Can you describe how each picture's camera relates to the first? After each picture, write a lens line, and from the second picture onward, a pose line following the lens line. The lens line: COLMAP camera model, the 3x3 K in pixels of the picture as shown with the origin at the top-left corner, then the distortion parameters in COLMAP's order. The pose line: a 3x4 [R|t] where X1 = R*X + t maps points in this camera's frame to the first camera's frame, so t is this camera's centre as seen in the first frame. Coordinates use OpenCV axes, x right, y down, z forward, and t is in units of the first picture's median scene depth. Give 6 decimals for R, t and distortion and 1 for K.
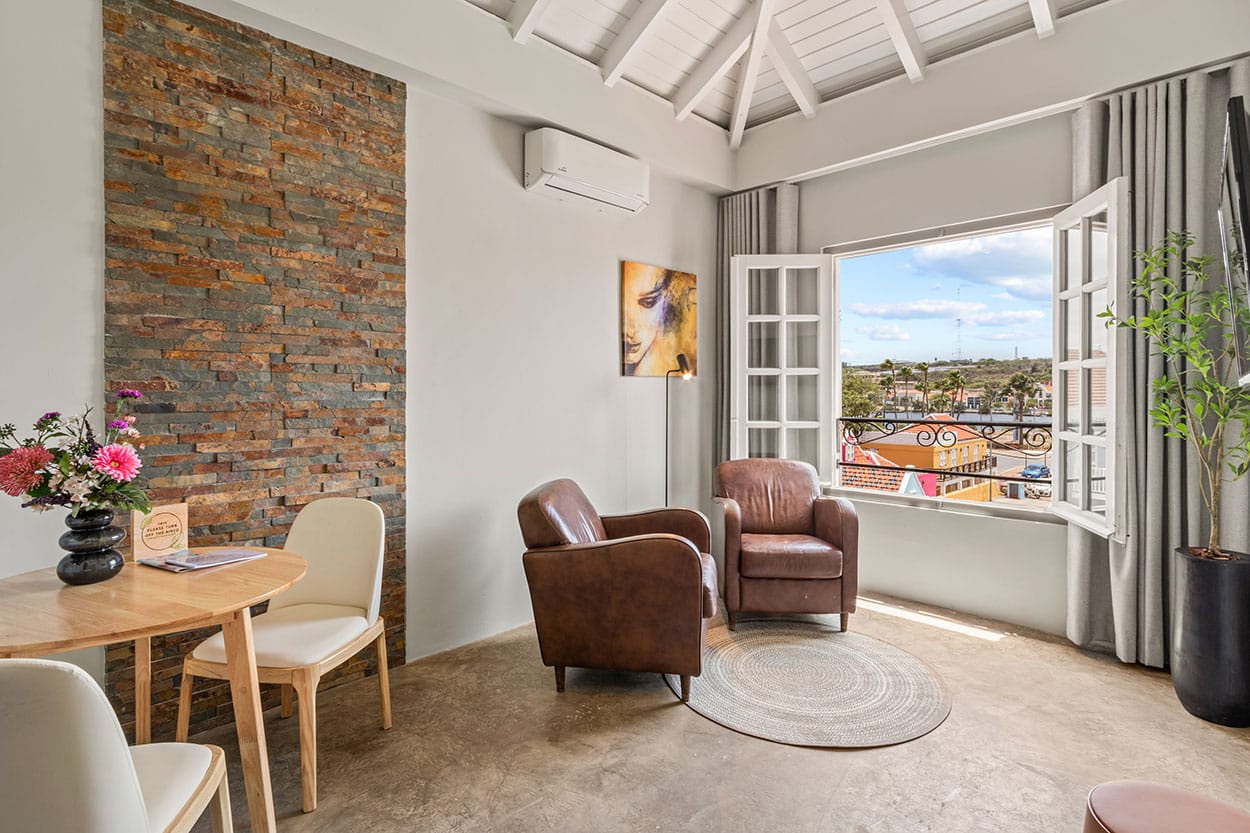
lens RADIAL K [[625.7, 0, 625.2], [0, 625.7, 391.4], [0, 0, 1]] dist [0.000905, 0.000790]
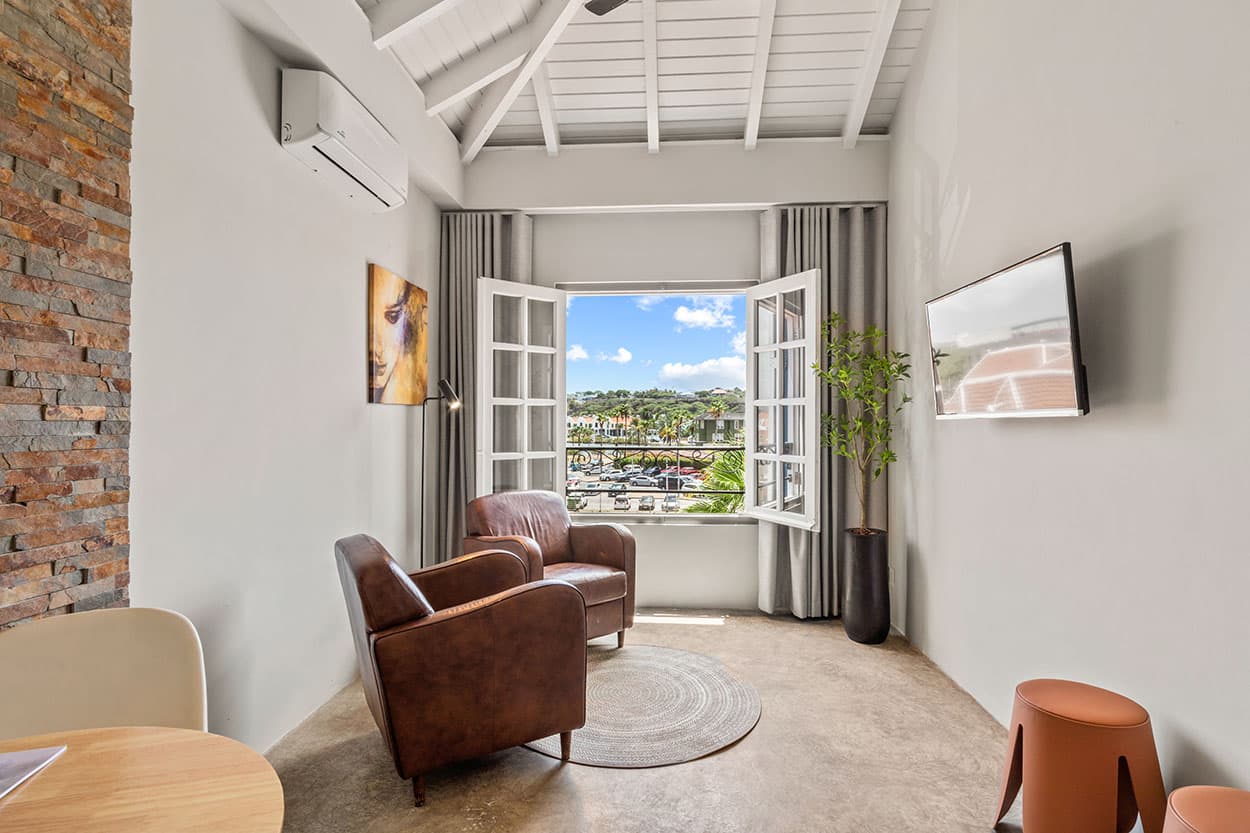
lens RADIAL K [[616.5, 0, 625.0], [0, 616.5, 416.5], [0, 0, 1]] dist [0.003821, 0.000881]
pose [[0.750080, 0.007659, 0.661302, -0.387310], [-0.001327, 0.999948, -0.010075, 0.001424], [-0.661345, 0.006679, 0.750052, 0.228615]]
